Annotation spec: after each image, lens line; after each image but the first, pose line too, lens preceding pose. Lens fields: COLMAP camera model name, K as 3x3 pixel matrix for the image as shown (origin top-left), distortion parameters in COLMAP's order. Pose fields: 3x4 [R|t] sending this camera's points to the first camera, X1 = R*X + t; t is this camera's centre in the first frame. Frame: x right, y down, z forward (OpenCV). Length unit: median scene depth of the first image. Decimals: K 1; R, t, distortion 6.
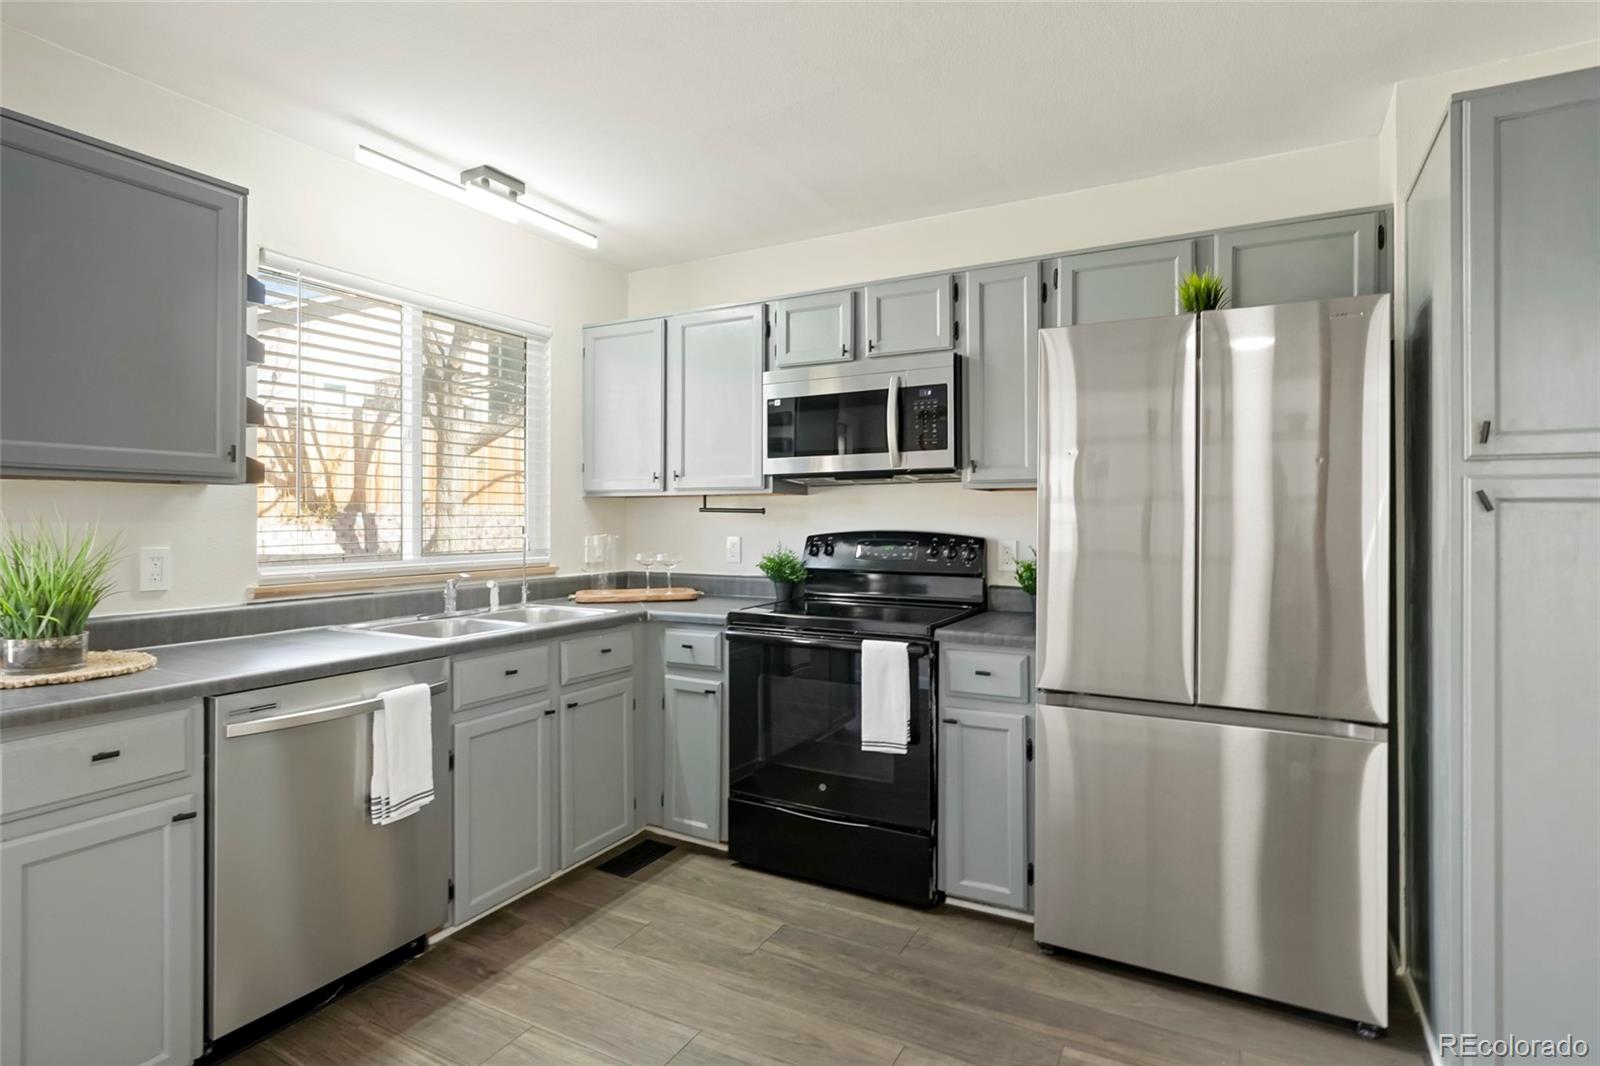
lens RADIAL K [[827.8, 0, 793.5], [0, 827.8, 522.2], [0, 0, 1]] dist [0.006178, 0.002644]
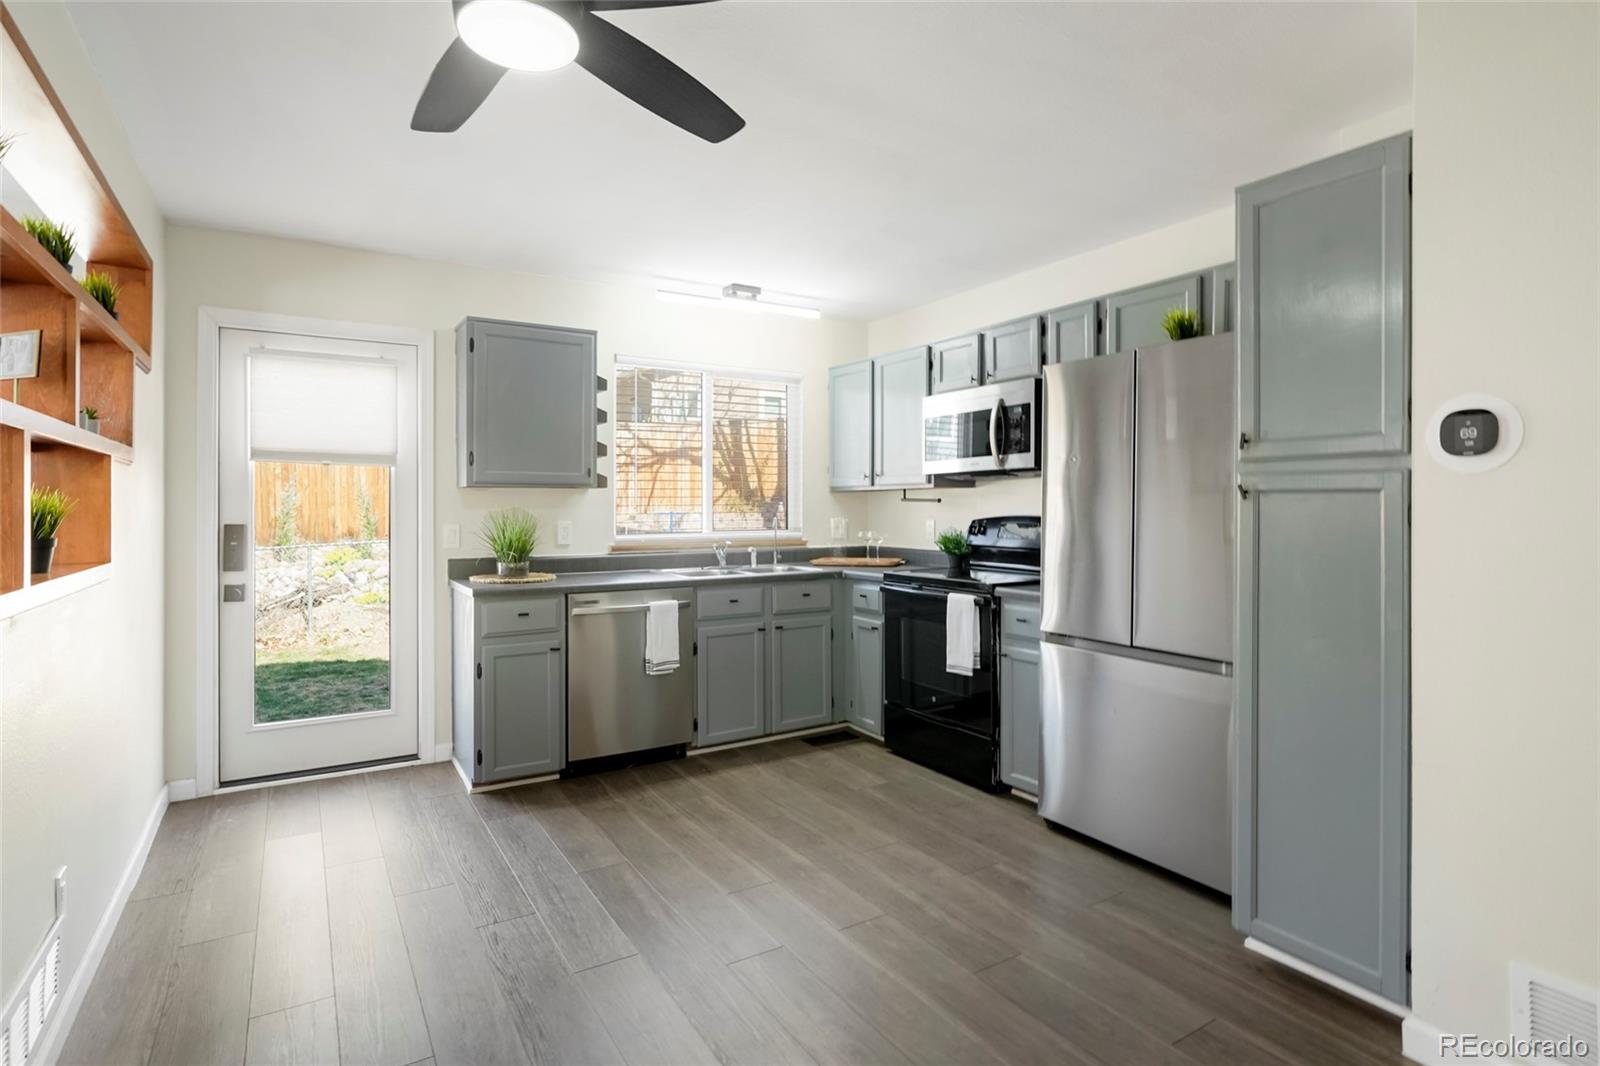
lens RADIAL K [[827.8, 0, 804.2], [0, 827.8, 522.9], [0, 0, 1]] dist [0.006178, 0.002644]
pose [[0.870794, 0.008693, -0.491572, 0.532818], [-0.001598, 0.999888, 0.014852, 0.003295], [0.491646, -0.012147, 0.870710, -0.318701]]
